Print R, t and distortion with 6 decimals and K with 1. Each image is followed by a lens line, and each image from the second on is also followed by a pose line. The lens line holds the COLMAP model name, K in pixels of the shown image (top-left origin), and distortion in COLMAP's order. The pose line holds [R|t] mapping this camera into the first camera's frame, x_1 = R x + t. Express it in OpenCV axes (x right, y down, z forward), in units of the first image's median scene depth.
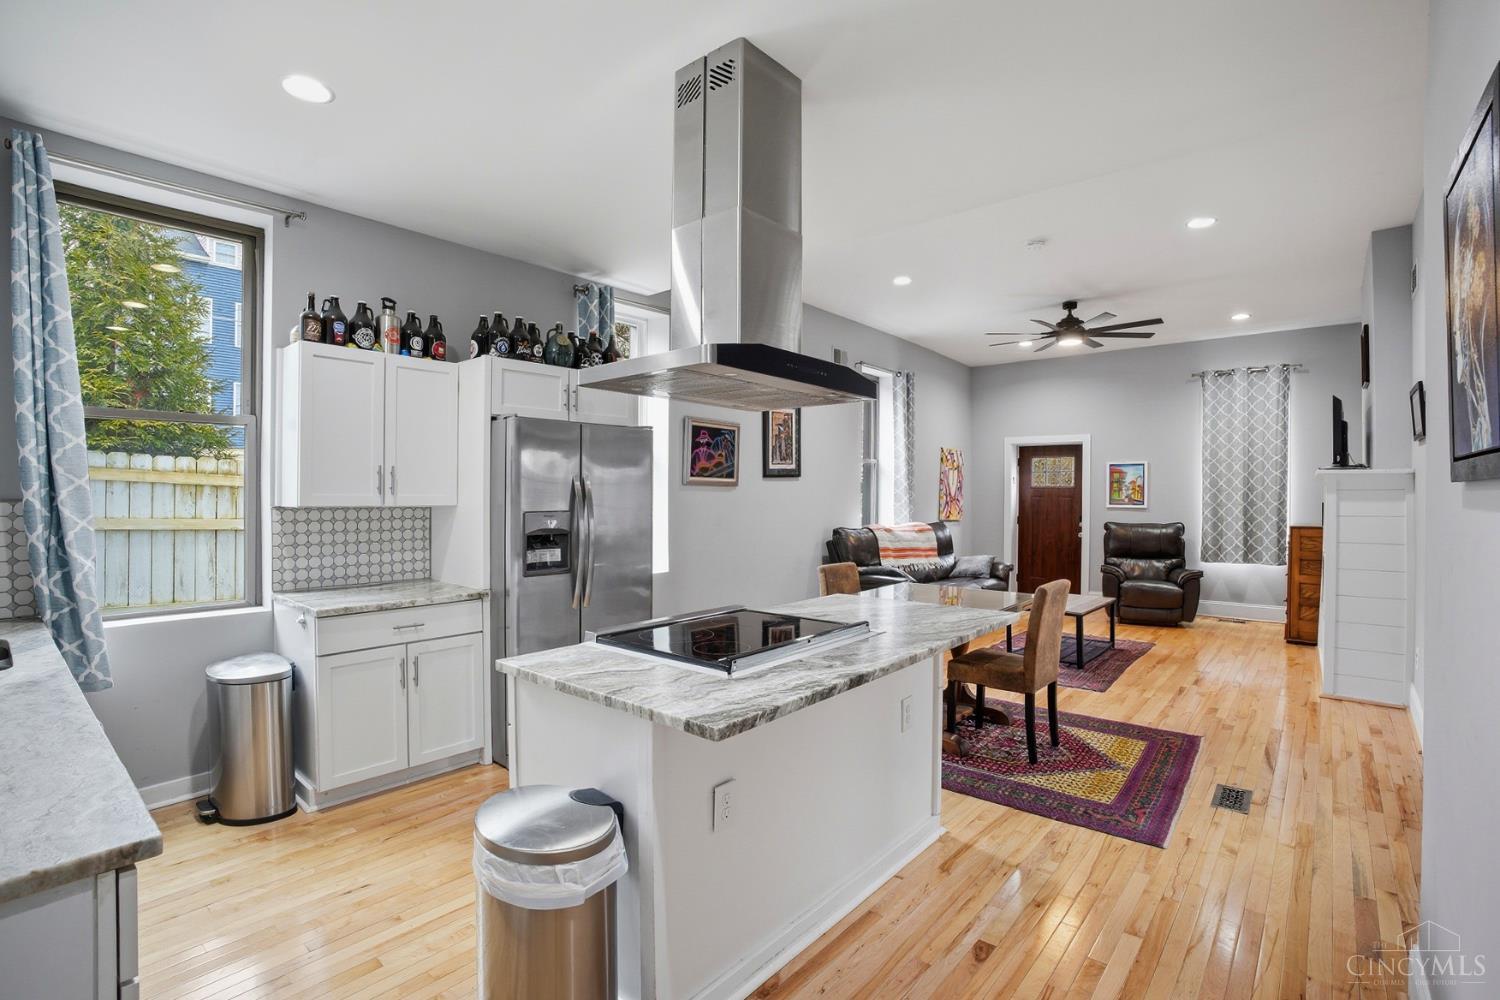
lens RADIAL K [[714.6, 0, 753.8], [0, 714.6, 477.5], [0, 0, 1]] dist [-0.066377, 0.022934]
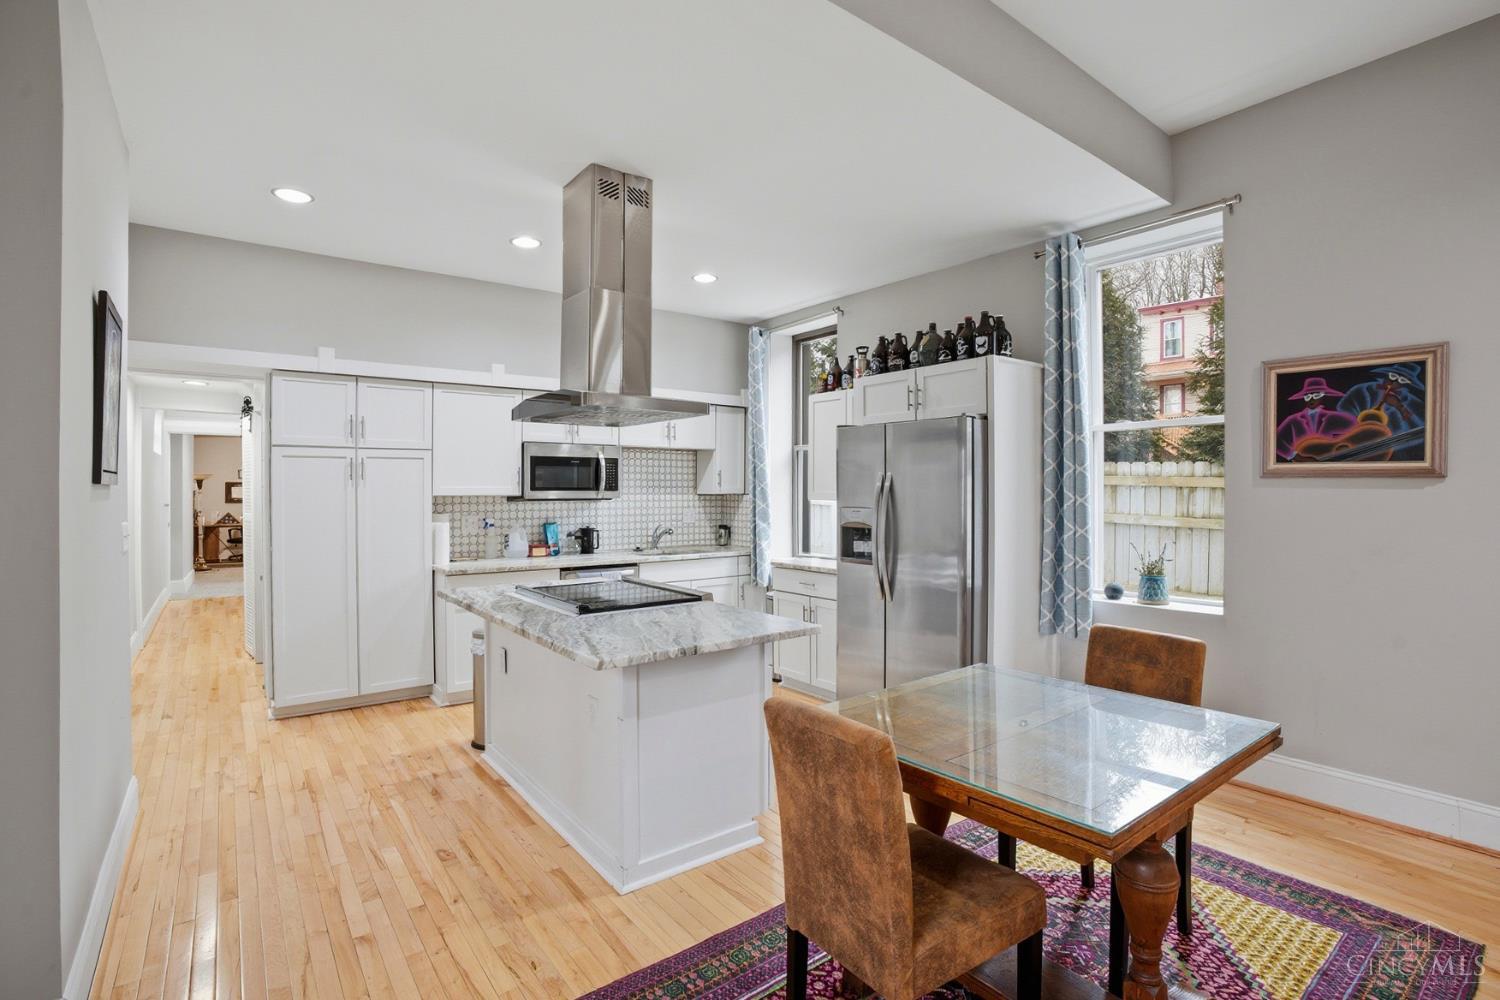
lens RADIAL K [[710.7, 0, 748.5], [0, 710.7, 490.4], [0, 0, 1]] dist [-0.082235, 0.034418]
pose [[-0.213680, -0.005667, -0.976887, 0.480888], [0.018089, 0.999789, -0.009756, 0.016381], [0.976736, -0.019755, -0.213533, 0.609986]]
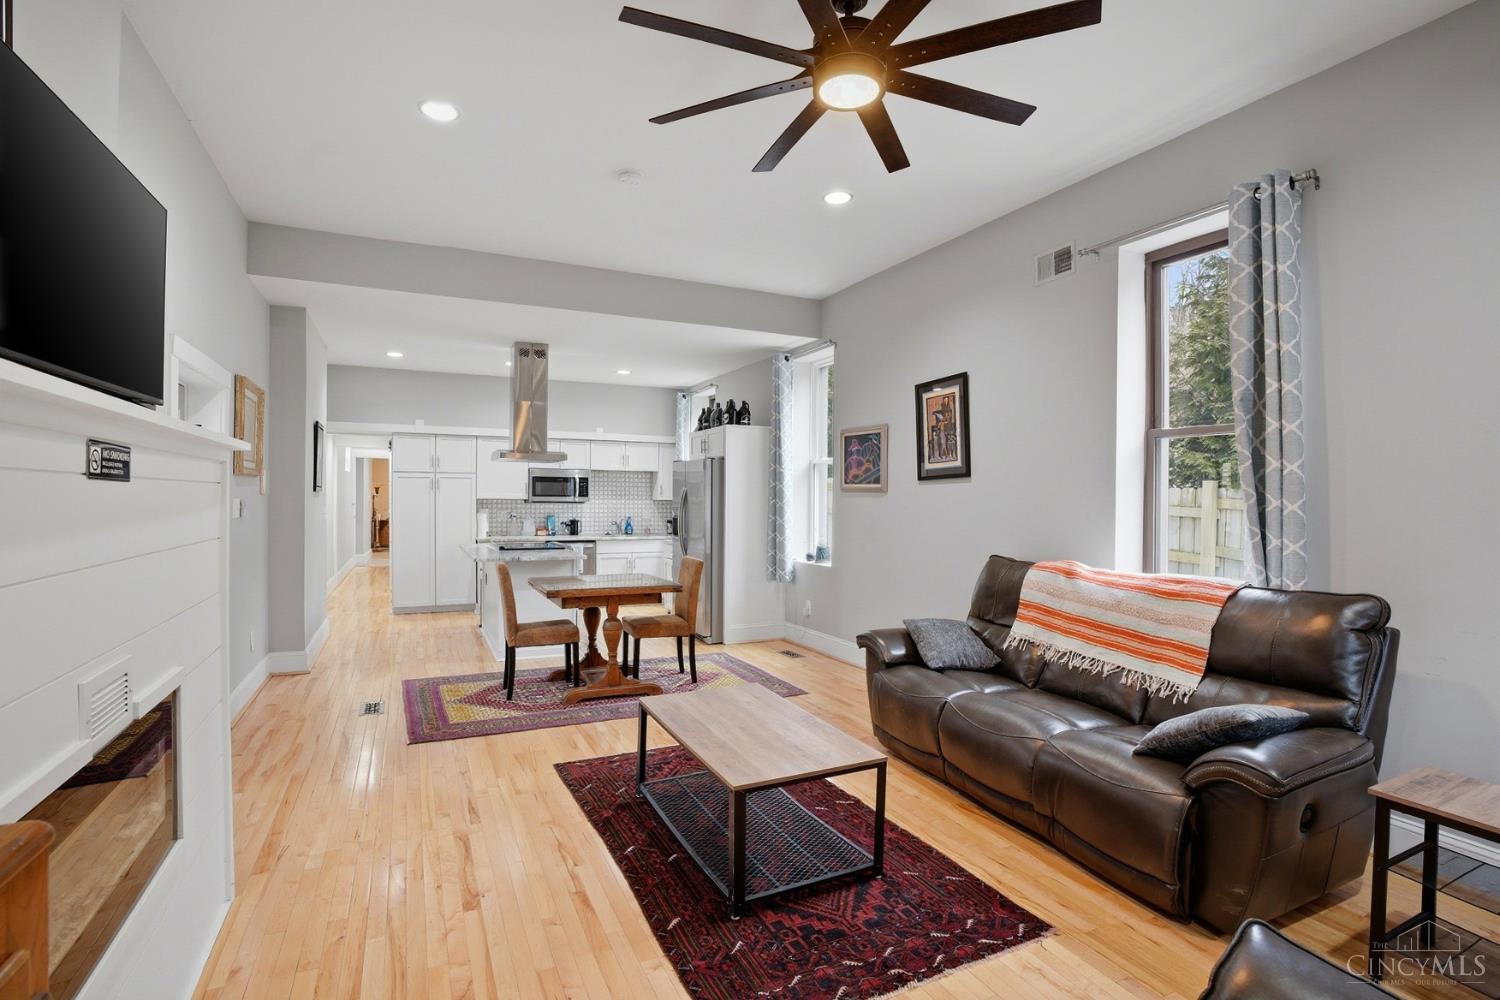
lens RADIAL K [[710.7, 0, 748.5], [0, 710.7, 490.4], [0, 0, 1]] dist [-0.082235, 0.034418]
pose [[-0.408427, -0.017730, -0.912619, 0.838317], [0.009043, 0.999684, -0.023469, 0.028450], [0.912746, -0.017838, -0.408137, 1.143371]]
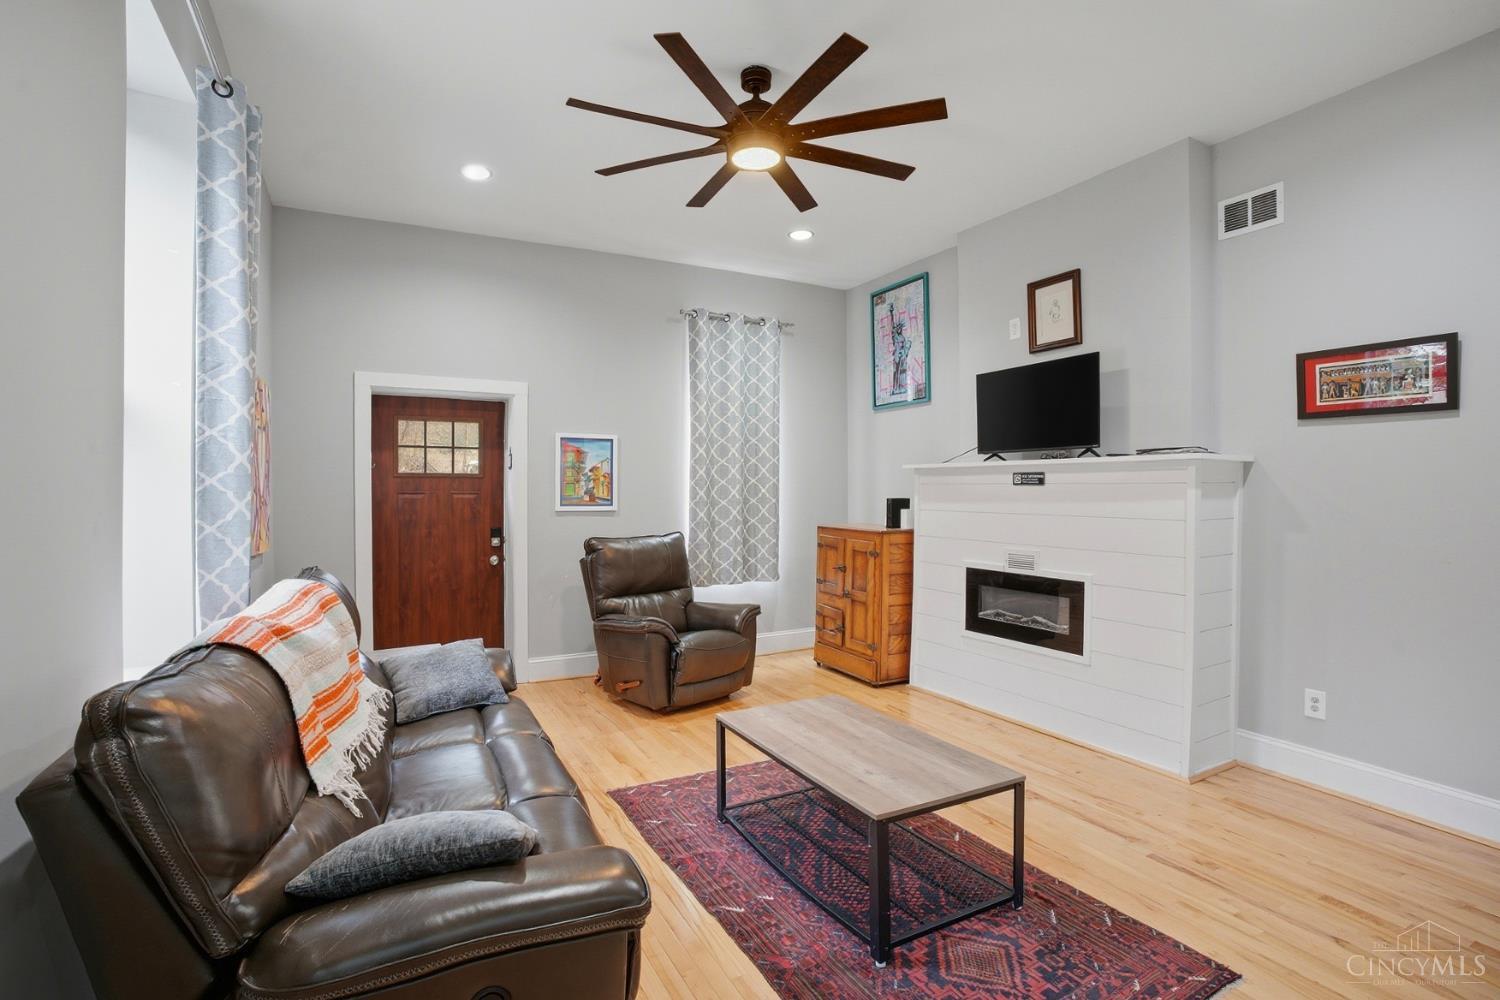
lens RADIAL K [[710.7, 0, 748.5], [0, 710.7, 490.4], [0, 0, 1]] dist [-0.082235, 0.034418]
pose [[0.374500, -0.009800, 0.927175, 0.021471], [-0.018598, 0.999664, 0.018078, 0.015748], [-0.927041, -0.024014, 0.374191, 0.860968]]
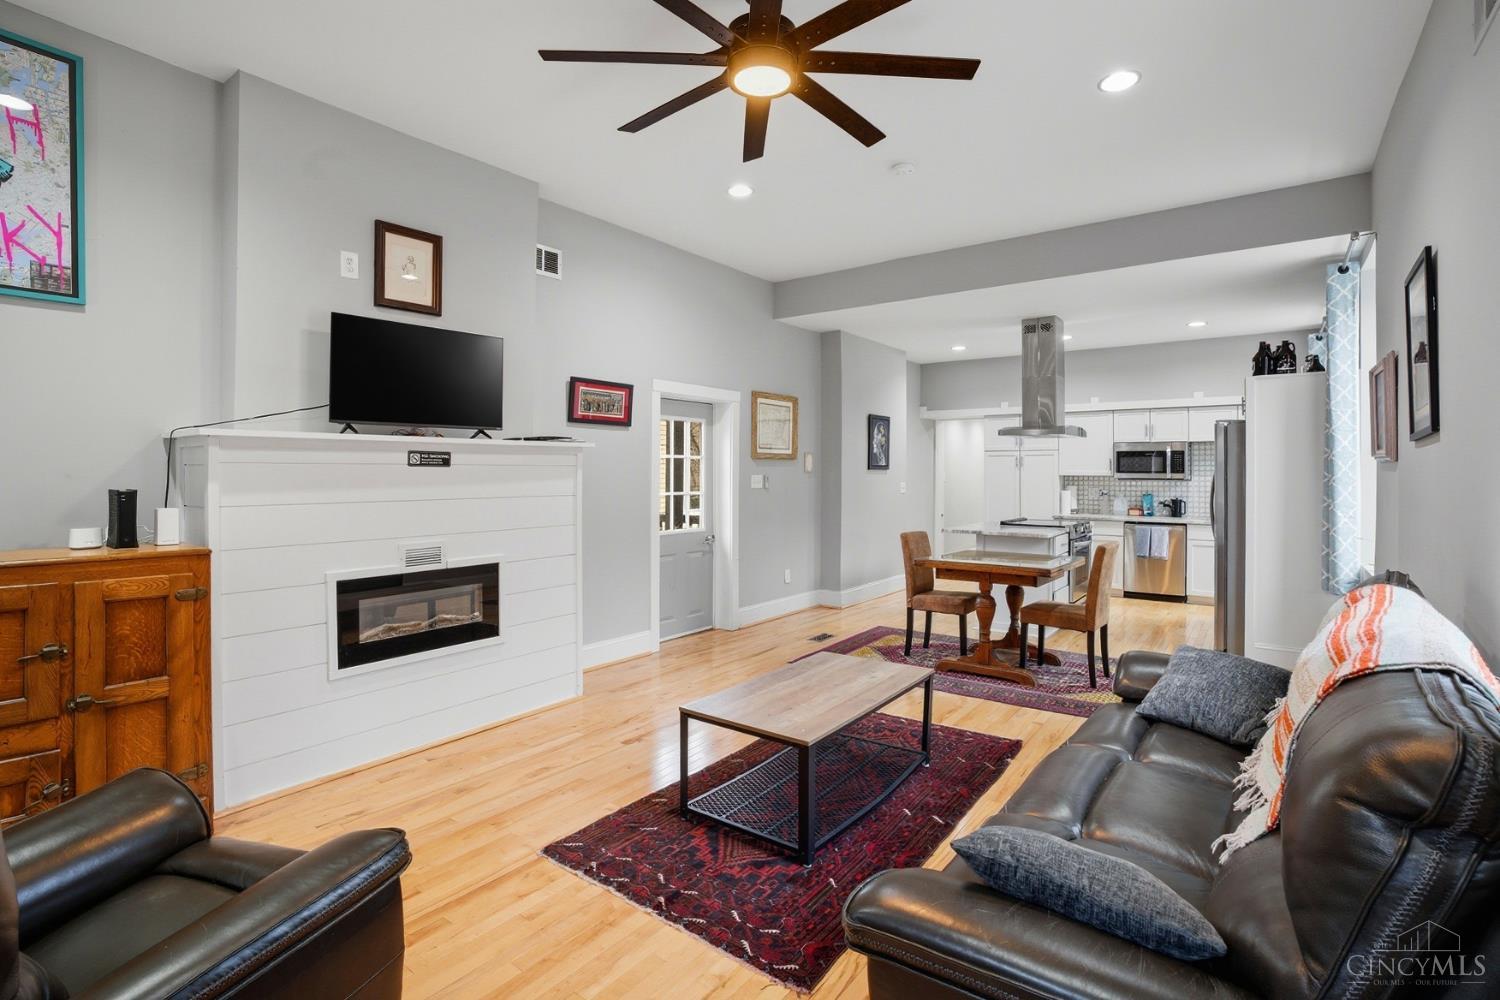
lens RADIAL K [[712.2, 0, 744.5], [0, 712.2, 467.4], [0, 0, 1]] dist [-0.077646, 0.034638]
pose [[-0.998836, -0.007388, -0.047673, 0.494417], [-0.006139, 0.999635, -0.026309, 0.031834], [0.047850, -0.025985, -0.998516, 1.434327]]
